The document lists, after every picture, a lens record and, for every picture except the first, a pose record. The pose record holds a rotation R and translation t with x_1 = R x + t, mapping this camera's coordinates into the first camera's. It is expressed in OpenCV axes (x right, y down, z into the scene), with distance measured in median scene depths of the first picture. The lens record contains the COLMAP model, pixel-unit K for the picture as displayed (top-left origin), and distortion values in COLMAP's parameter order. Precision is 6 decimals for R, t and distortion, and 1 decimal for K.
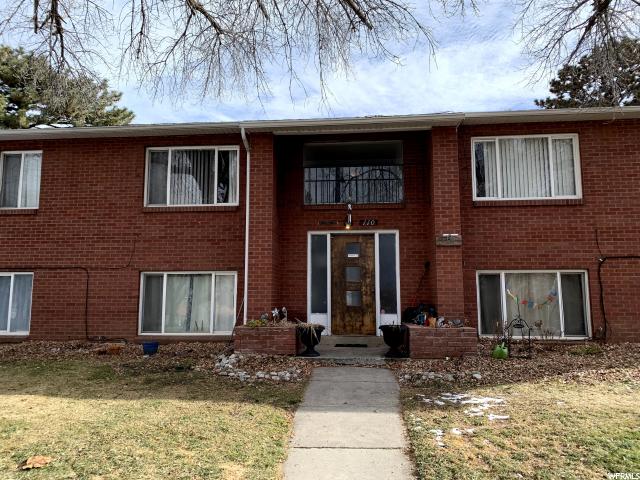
lens RADIAL K [[485.3, 0, 319.2], [0, 485.3, 236.6], [0, 0, 1]] dist [-0.013215, -0.006521]
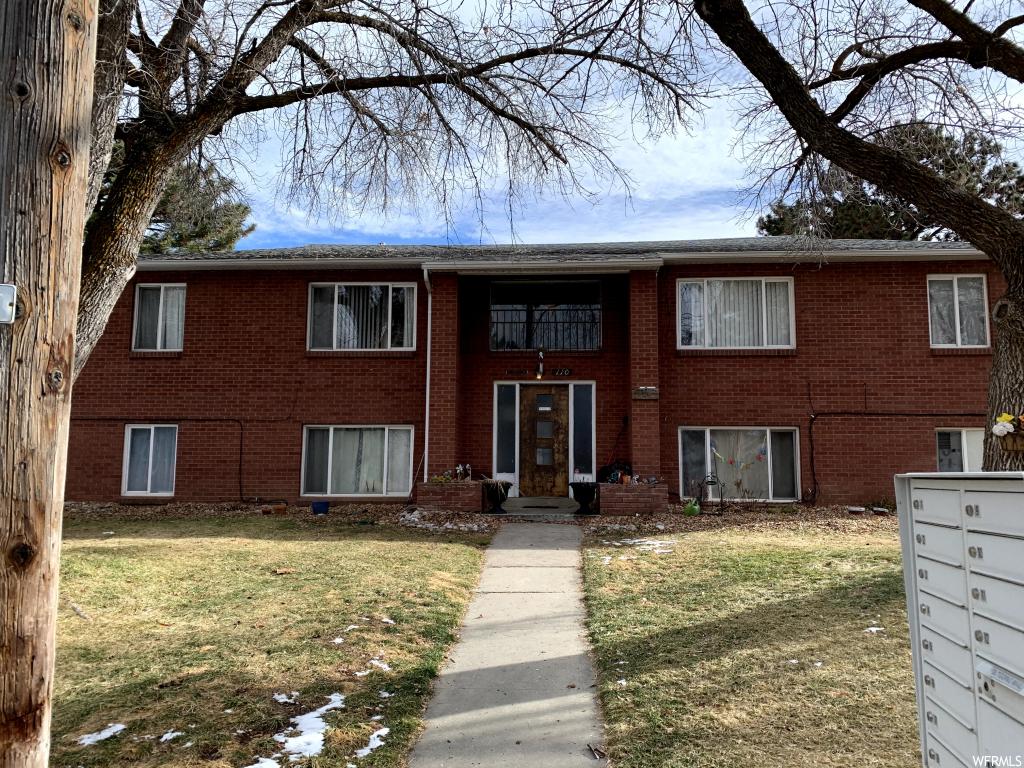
lens RADIAL K [[776.5, 0, 512.7], [0, 776.5, 387.0], [0, 0, 1]] dist [-0.013215, -0.006521]
pose [[0.999856, 0.009857, 0.013788, -0.009243], [-0.010034, 0.999867, 0.012822, -0.019634], [-0.013660, -0.012958, 0.999823, -0.449475]]
